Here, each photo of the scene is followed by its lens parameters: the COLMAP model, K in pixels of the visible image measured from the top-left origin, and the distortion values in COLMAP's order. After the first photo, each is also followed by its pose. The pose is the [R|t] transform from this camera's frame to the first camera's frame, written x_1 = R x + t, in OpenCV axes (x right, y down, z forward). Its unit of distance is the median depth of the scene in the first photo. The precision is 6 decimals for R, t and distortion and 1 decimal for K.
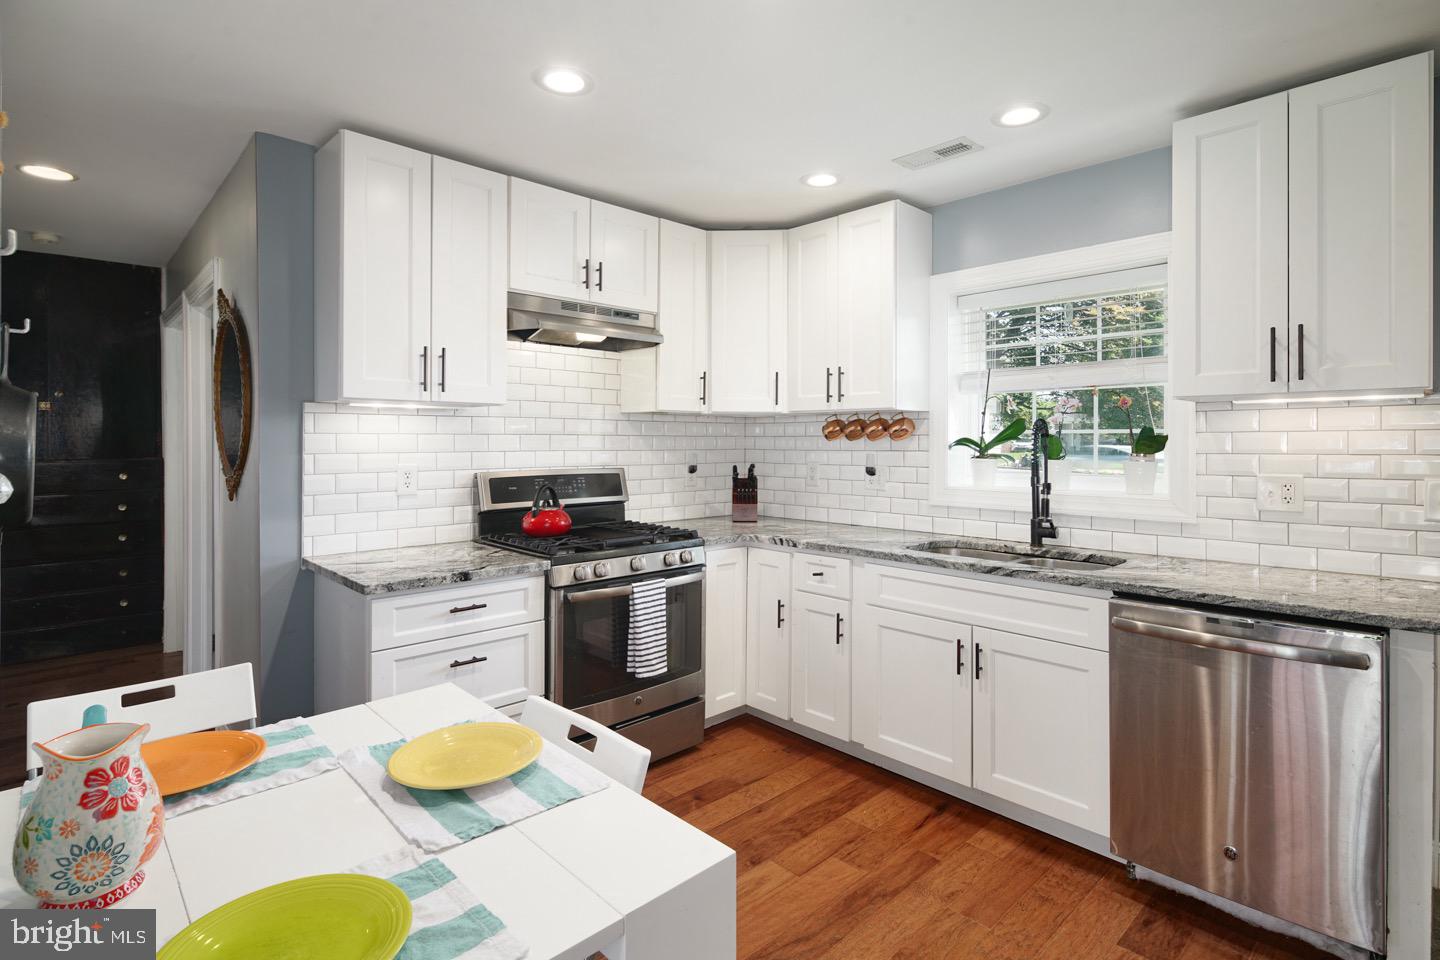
lens RADIAL K [[707.5, 0, 712.0], [0, 707.5, 446.6], [0, 0, 1]] dist [0.002092, -0.003282]
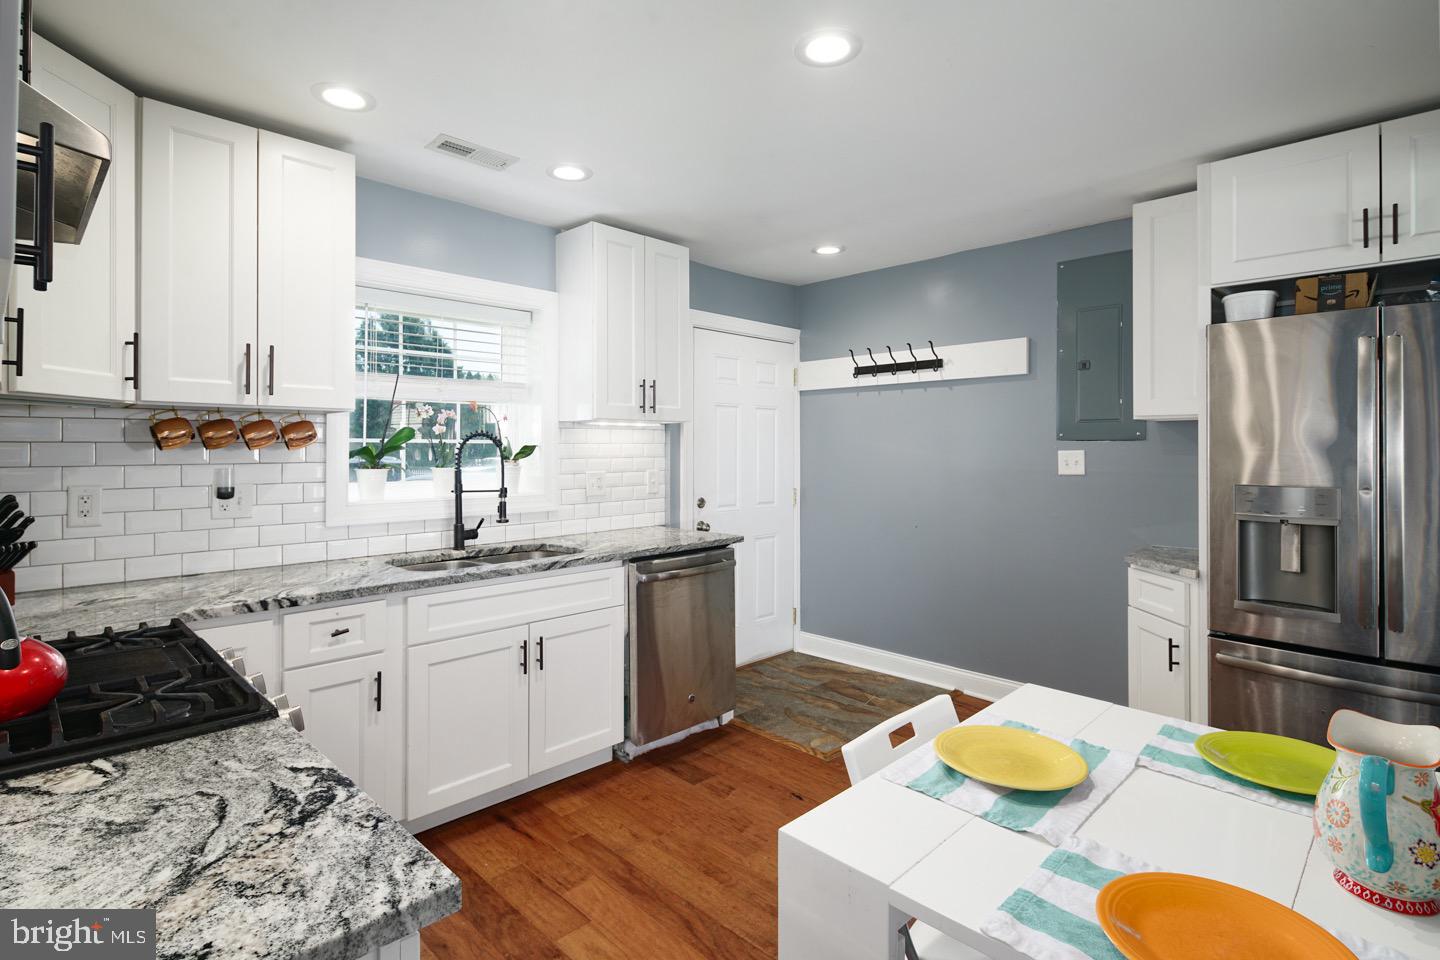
lens RADIAL K [[707.5, 0, 716.0], [0, 707.5, 449.0], [0, 0, 1]] dist [0.002092, -0.003282]
pose [[-0.028000, -0.001407, 0.999607, -0.649348], [0.008353, 0.999964, 0.001641, -0.008386], [-0.999573, 0.008395, -0.027988, 0.690072]]
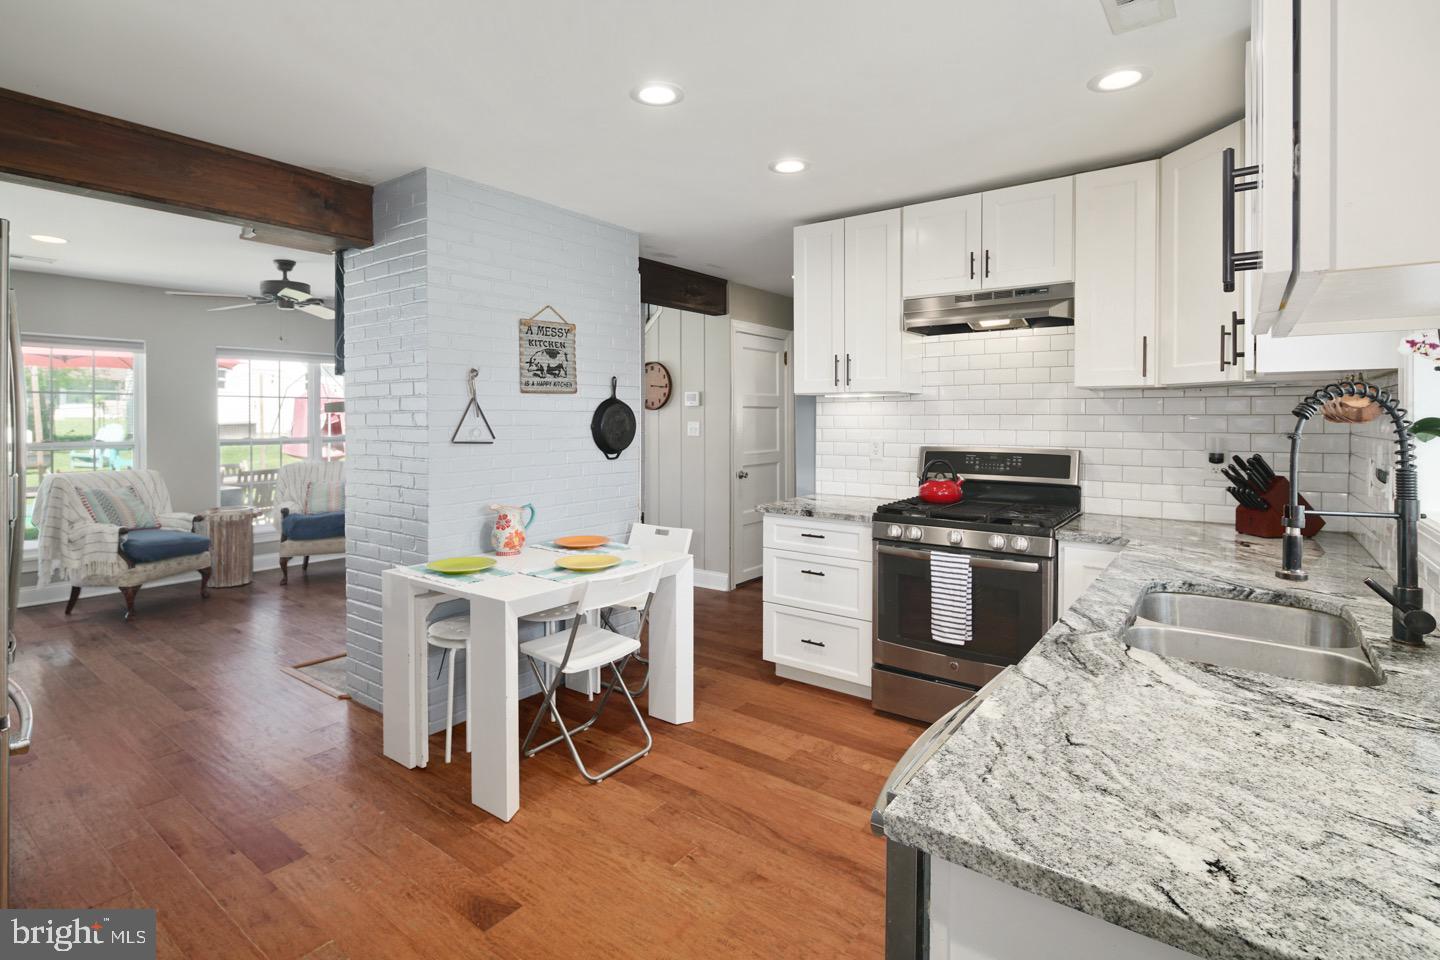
lens RADIAL K [[707.5, 0, 700.7], [0, 707.5, 421.1], [0, 0, 1]] dist [0.002092, -0.003282]
pose [[0.156540, 0.004466, -0.987662, 0.923072], [-0.005265, 0.999979, 0.003687, -0.010594], [0.987658, 0.004623, 0.156560, 0.475692]]
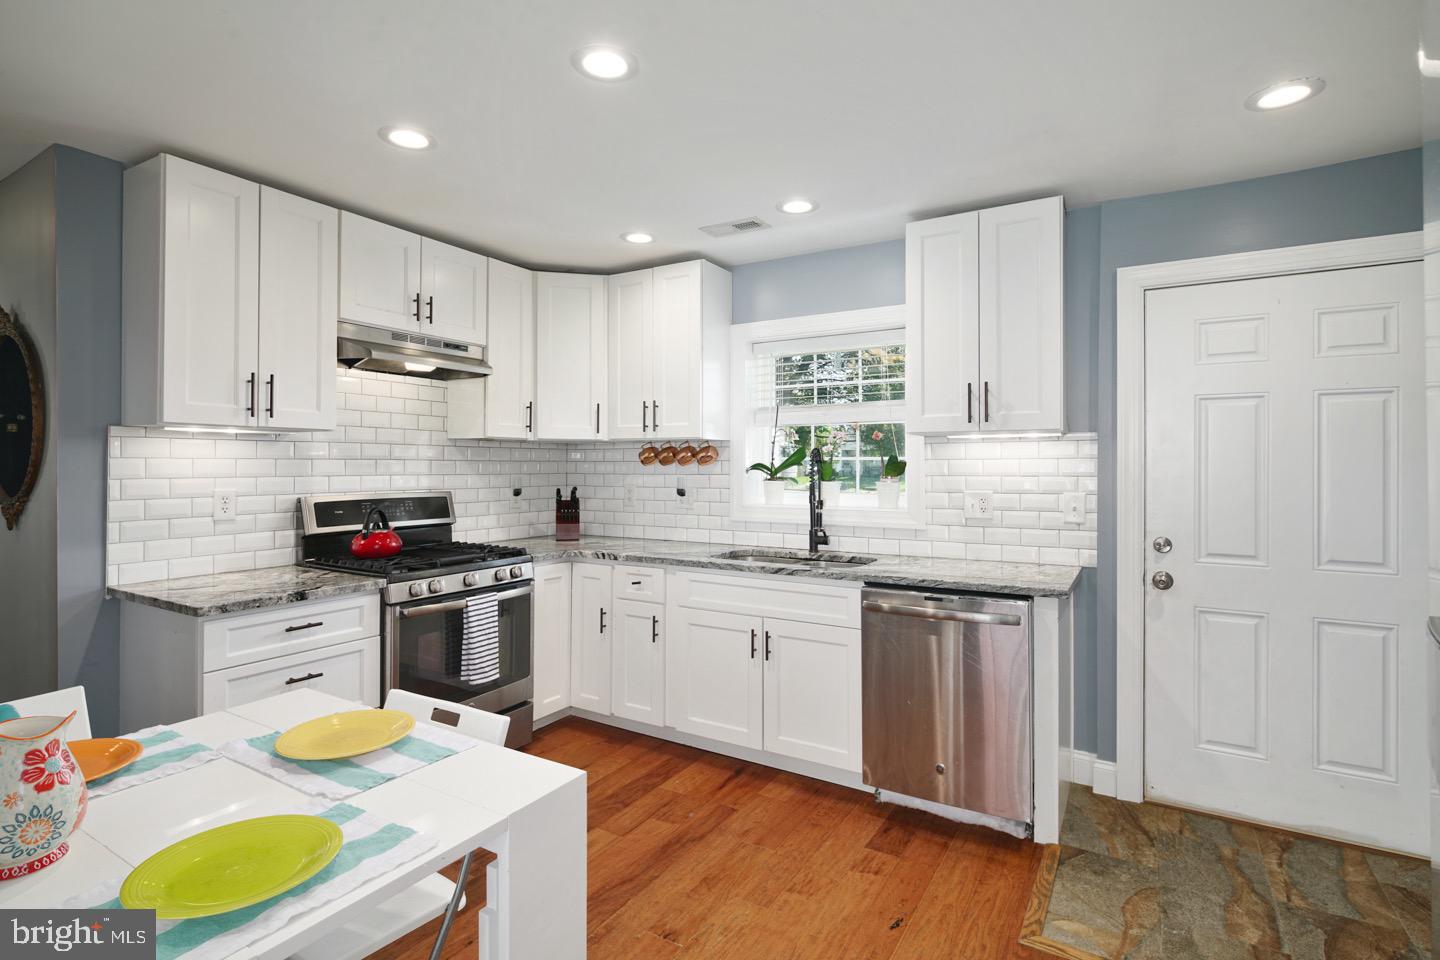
lens RADIAL K [[707.5, 0, 712.9], [0, 707.5, 464.9], [0, 0, 1]] dist [0.002092, -0.003282]
pose [[0.964505, 0.000561, 0.264063, -0.034982], [0.001568, 0.999968, -0.007851, -0.000445], [-0.264059, 0.007986, 0.964474, -0.144122]]
